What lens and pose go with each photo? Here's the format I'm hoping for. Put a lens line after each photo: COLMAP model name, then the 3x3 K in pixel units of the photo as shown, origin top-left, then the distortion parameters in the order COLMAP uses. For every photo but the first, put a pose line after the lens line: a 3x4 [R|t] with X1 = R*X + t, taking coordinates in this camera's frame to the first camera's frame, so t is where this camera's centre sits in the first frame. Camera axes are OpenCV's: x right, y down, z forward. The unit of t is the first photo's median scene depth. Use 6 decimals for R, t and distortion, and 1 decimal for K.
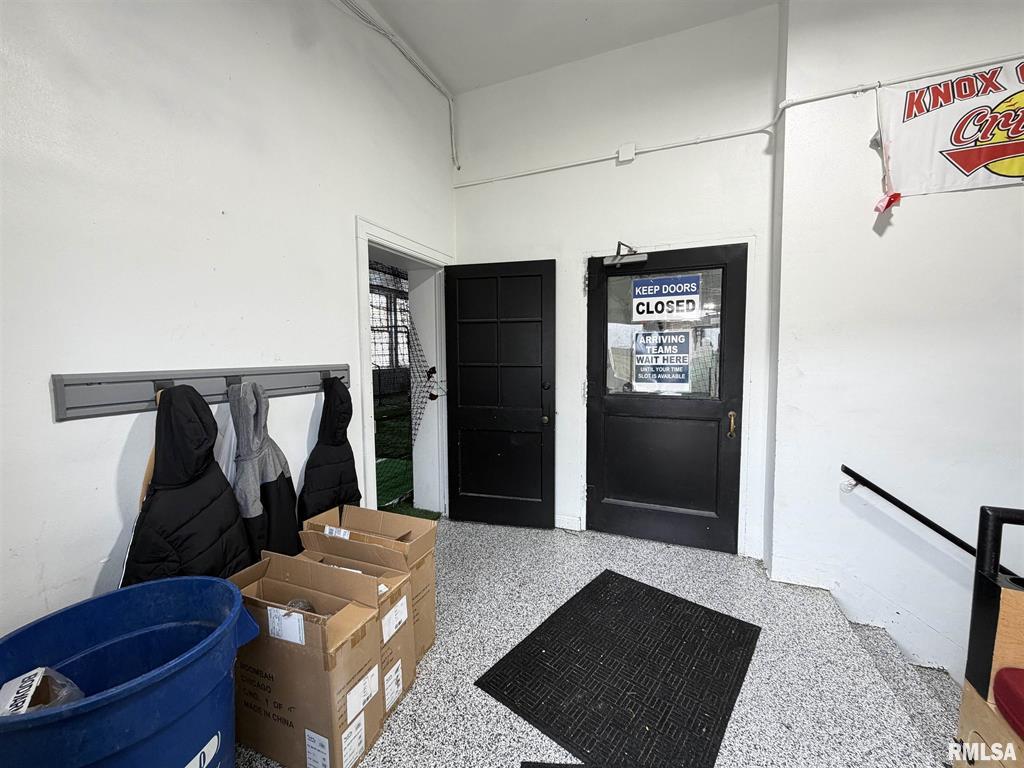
lens RADIAL K [[407.2, 0, 510.3], [0, 407.2, 383.2], [0, 0, 1]] dist [0.000062, -0.000210]
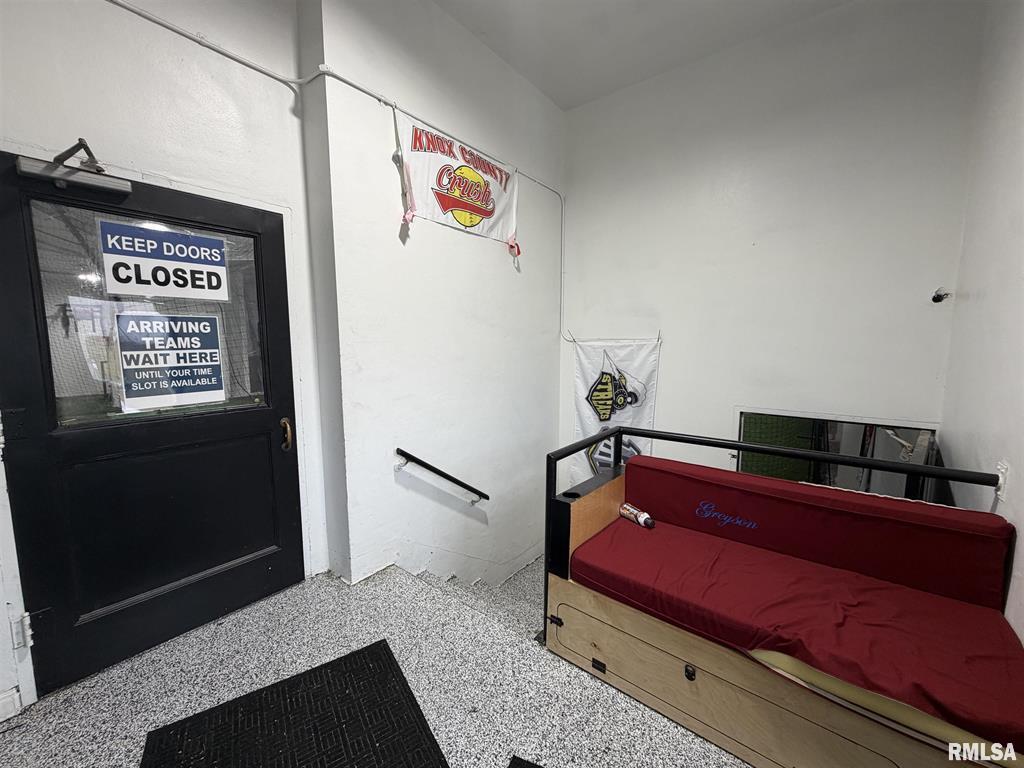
lens RADIAL K [[407.2, 0, 510.3], [0, 407.2, 383.2], [0, 0, 1]] dist [0.000062, -0.000210]
pose [[0.273007, -0.097643, 0.957044, -0.110944], [0.068432, 0.994287, 0.081921, -0.035641], [-0.959575, 0.043128, 0.278129, 0.312959]]
